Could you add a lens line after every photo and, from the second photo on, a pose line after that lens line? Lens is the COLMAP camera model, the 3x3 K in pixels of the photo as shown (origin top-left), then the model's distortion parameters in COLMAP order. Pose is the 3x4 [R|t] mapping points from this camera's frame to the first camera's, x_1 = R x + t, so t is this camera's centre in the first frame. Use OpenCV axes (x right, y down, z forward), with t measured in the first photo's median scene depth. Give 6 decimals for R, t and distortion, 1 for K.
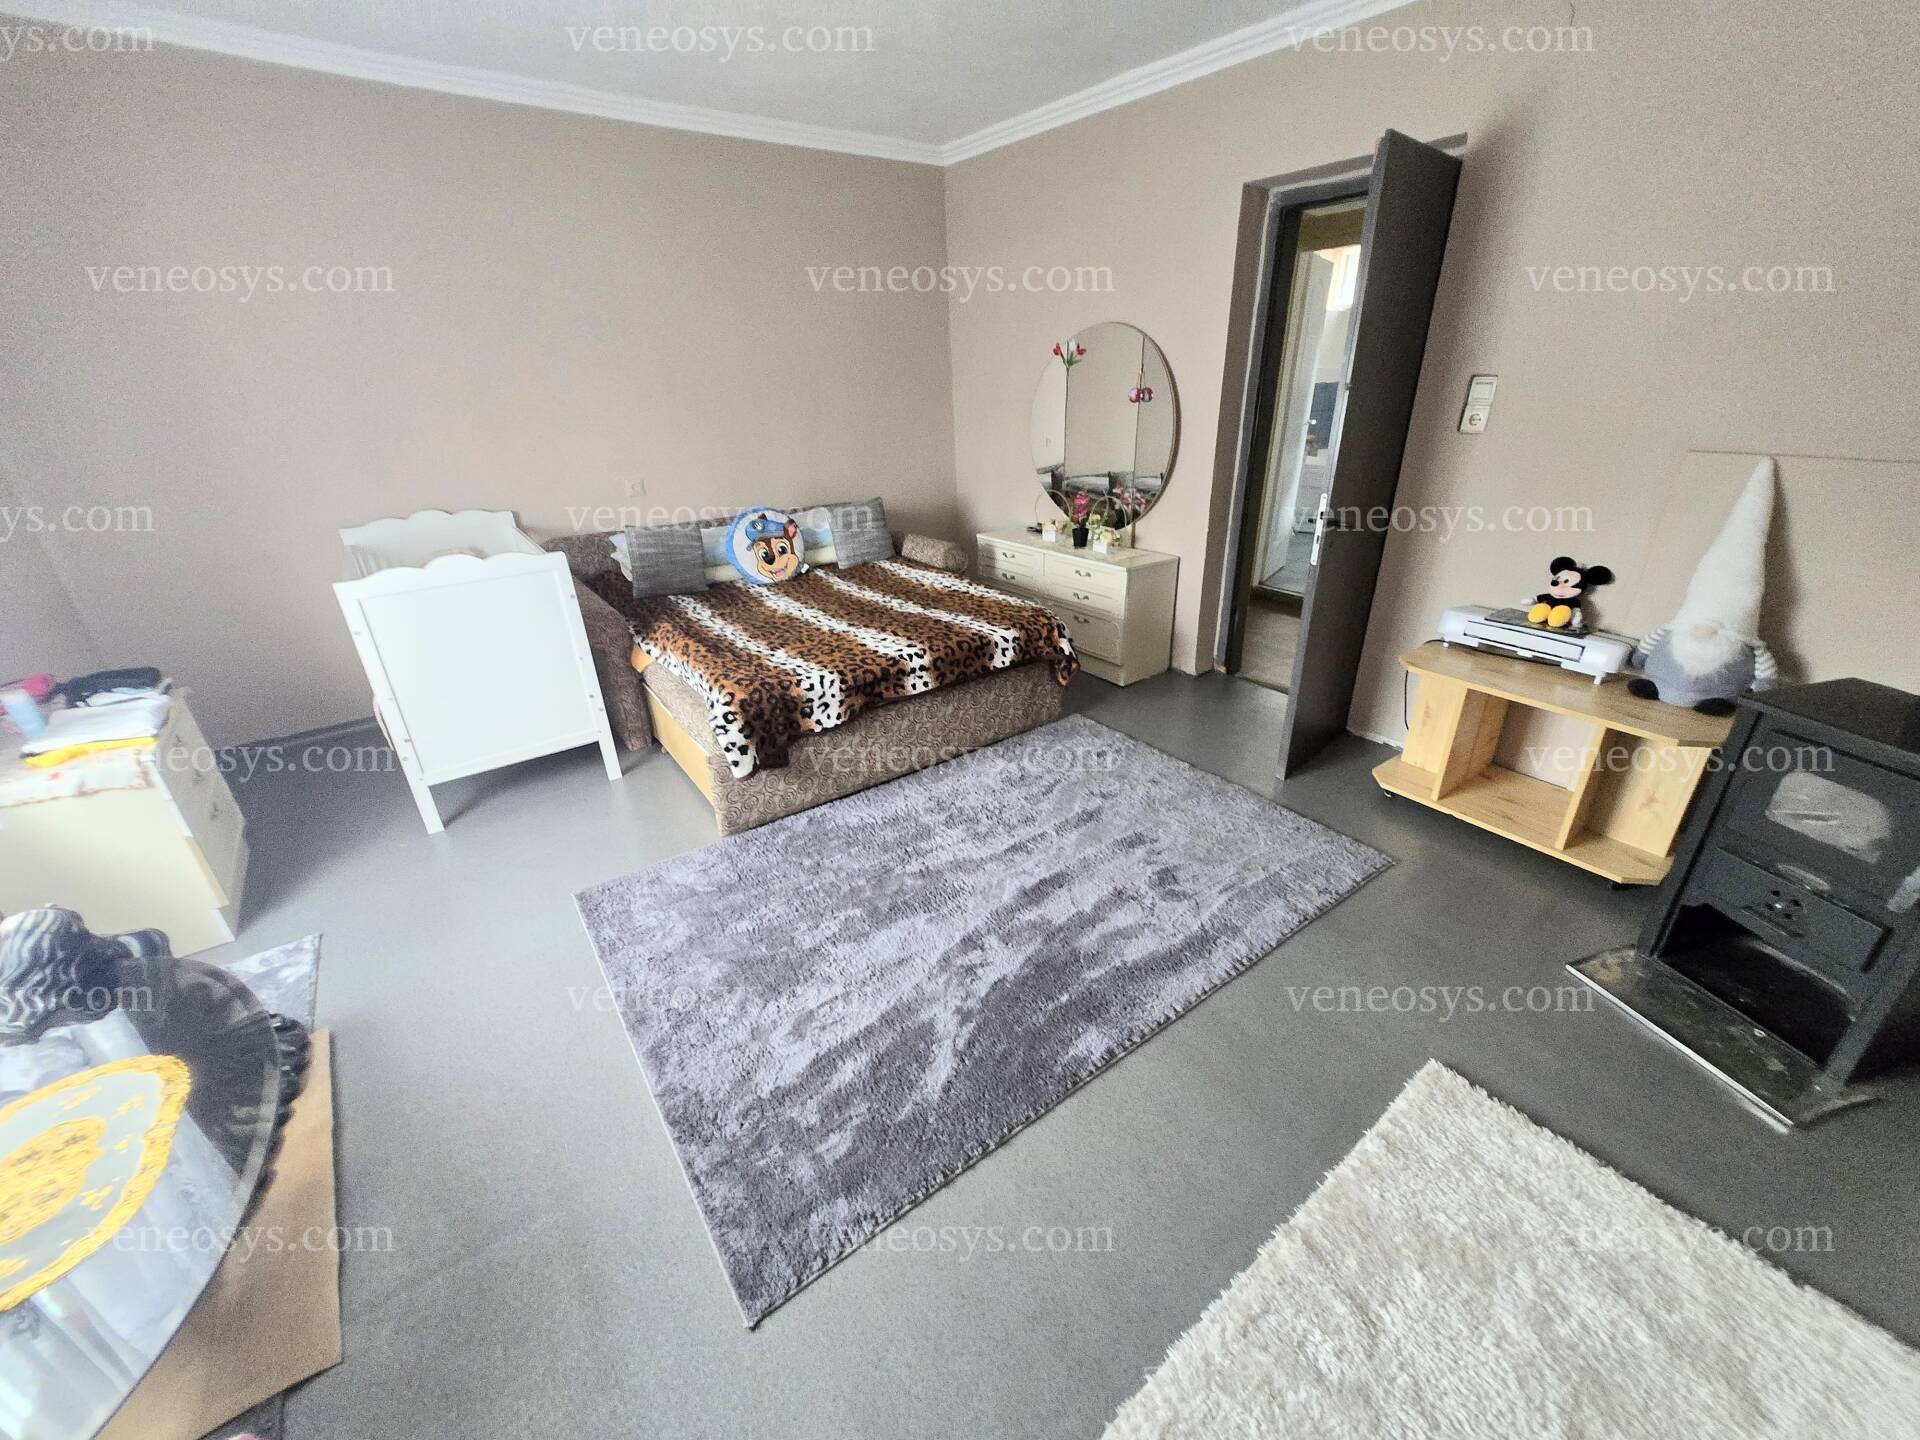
lens RADIAL K [[756.3, 0, 955.7], [0, 756.3, 720.7], [0, 0, 1]] dist [0.000419, 0.000179]
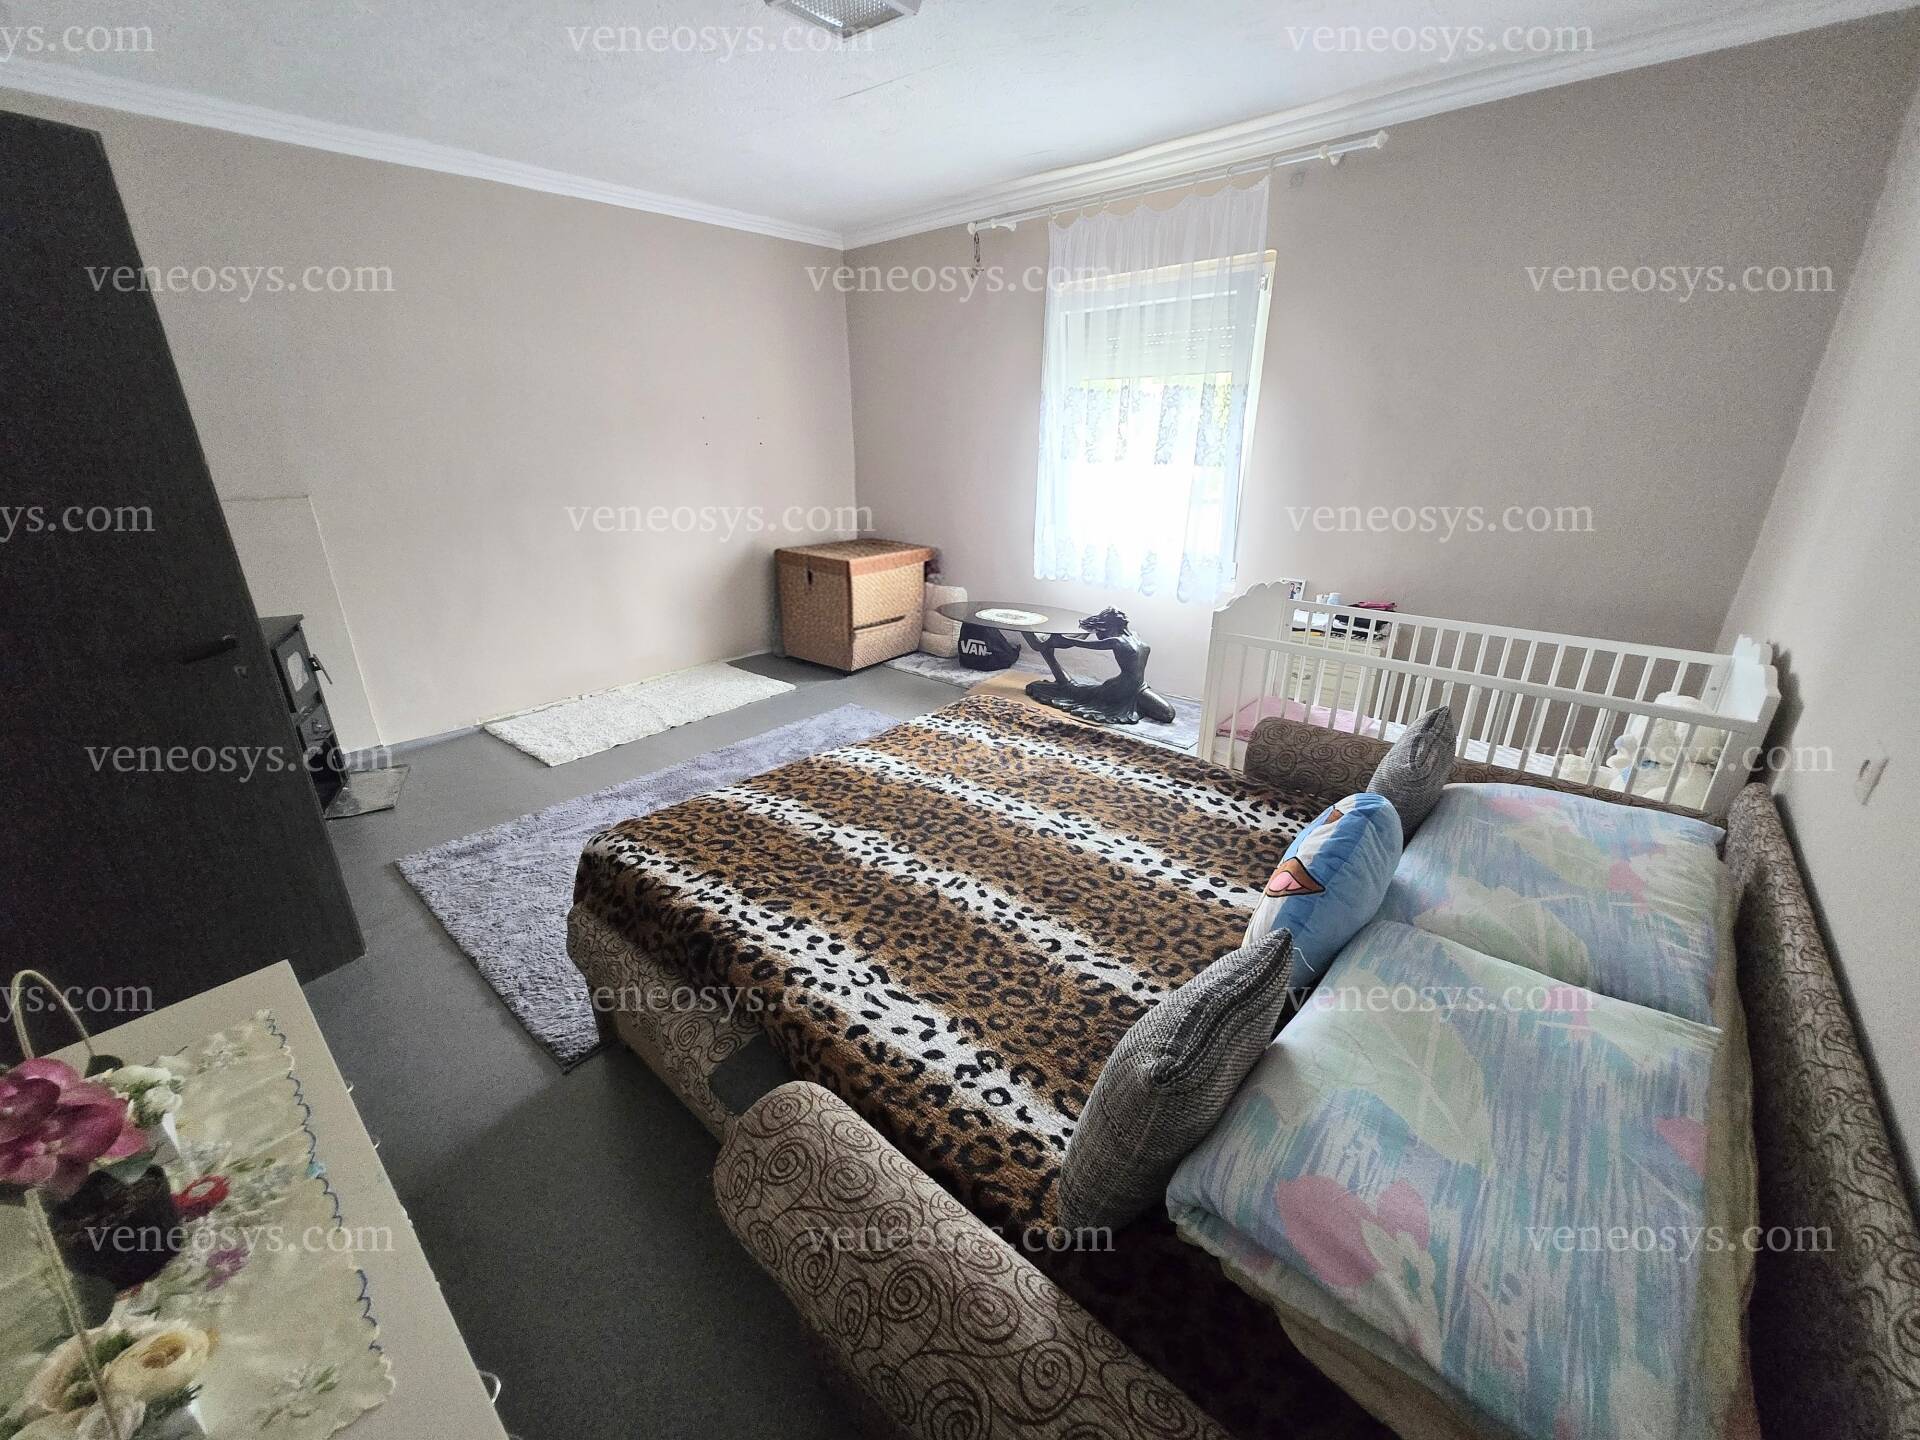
lens RADIAL K [[756.3, 0, 955.7], [0, 756.3, 720.7], [0, 0, 1]] dist [0.000419, 0.000179]
pose [[-0.975071, 0.109199, -0.193163, -0.032211], [-0.063910, 0.695426, 0.715750, -0.607739], [0.212490, 0.710253, -0.671111, 1.324883]]
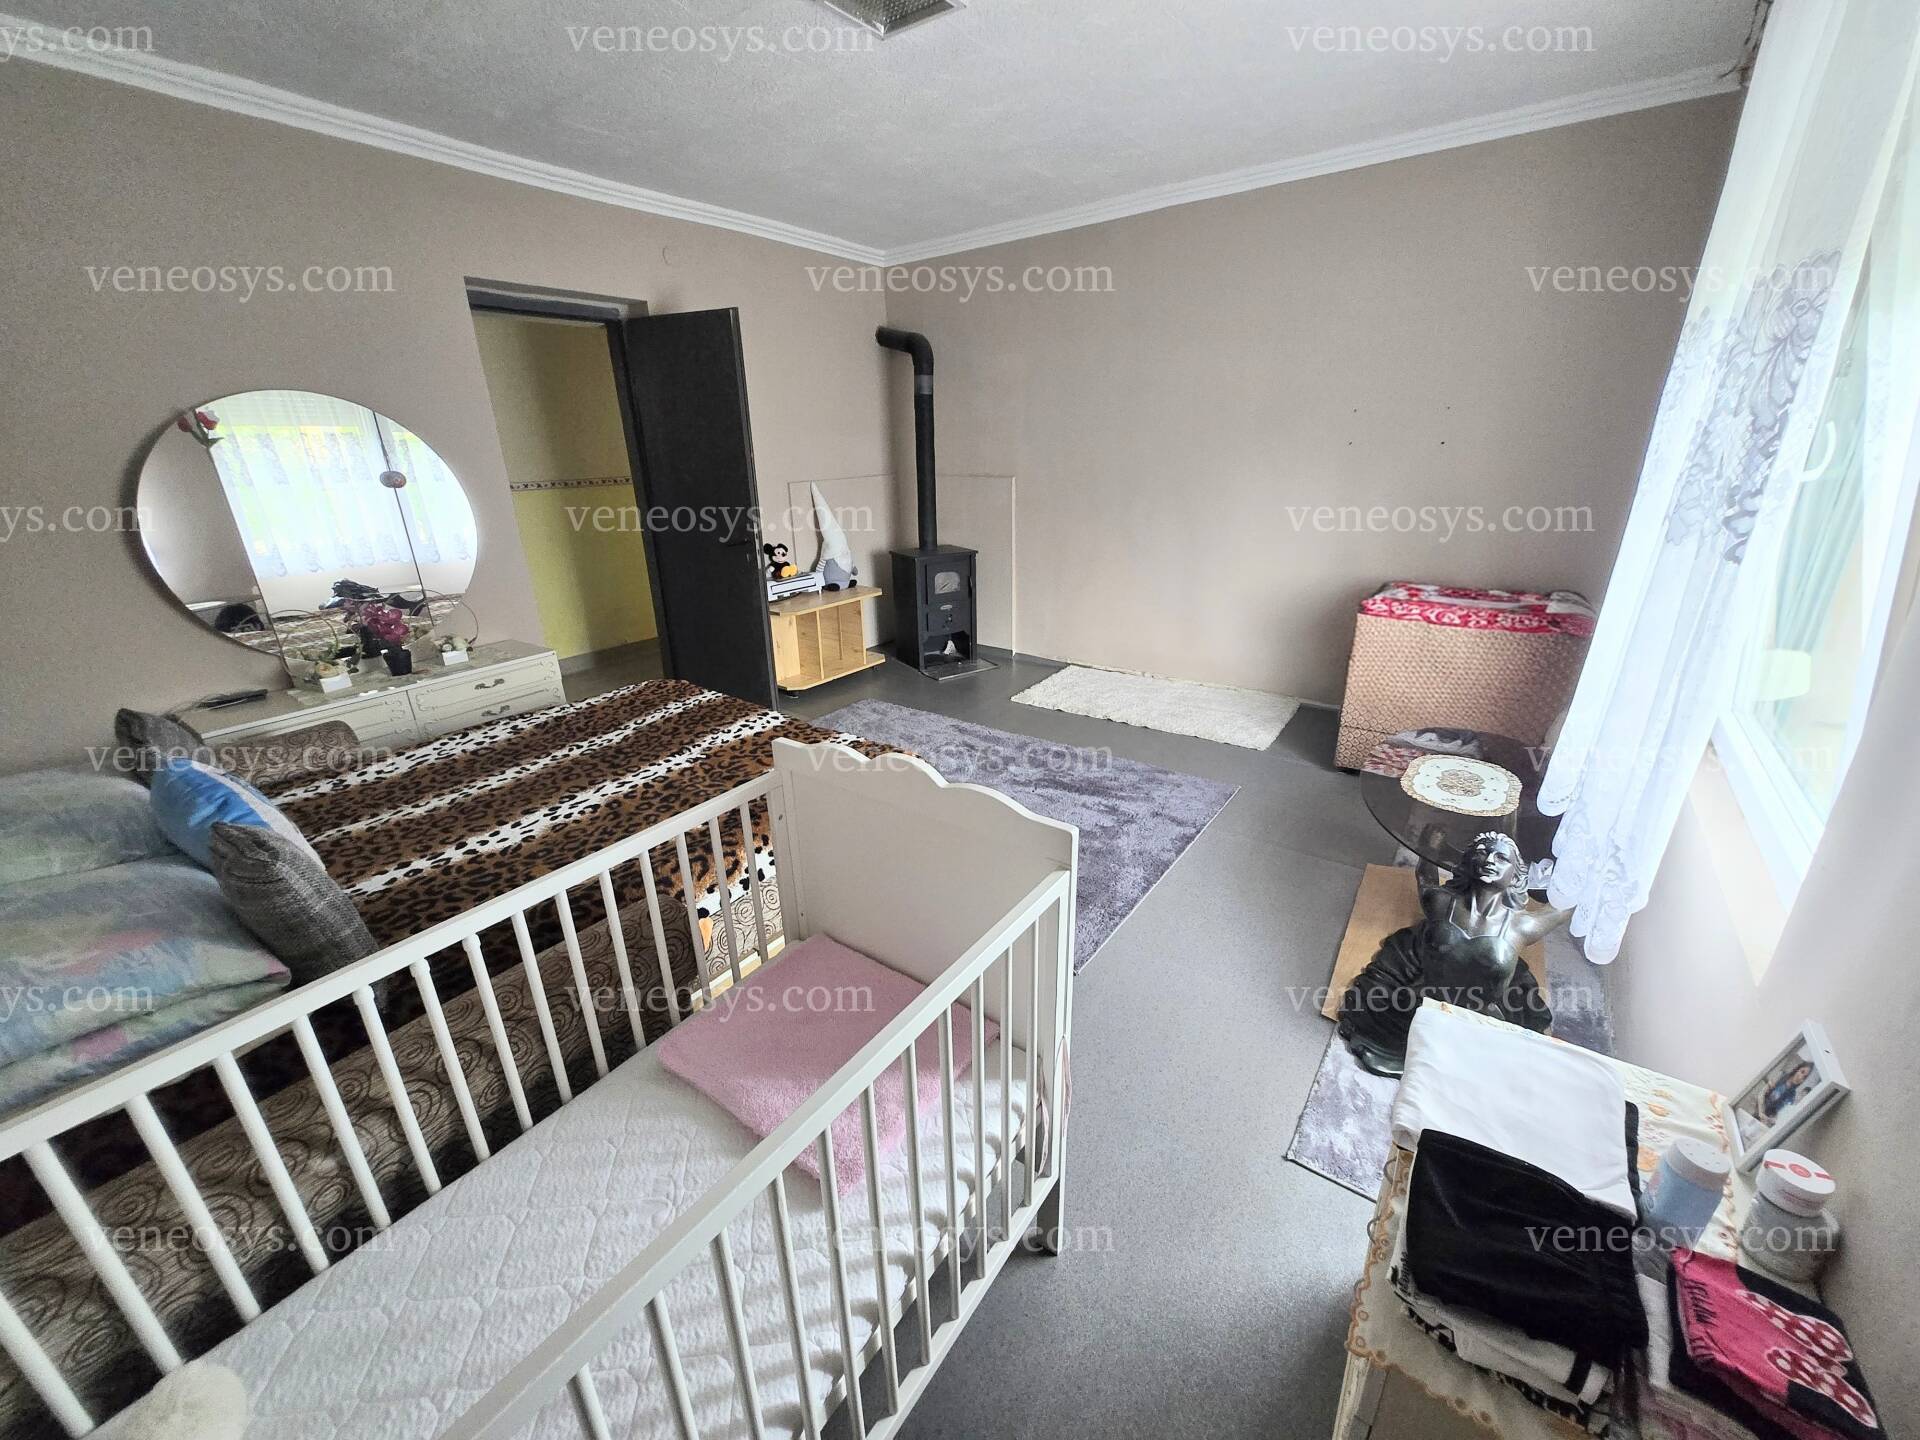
lens RADIAL K [[756.3, 0, 955.7], [0, 756.3, 720.7], [0, 0, 1]] dist [0.000419, 0.000179]
pose [[-0.295128, -0.306485, 0.904967, -0.852797], [0.434577, 0.800454, 0.412814, -0.326422], [-0.850906, 0.515112, -0.103045, 0.774066]]
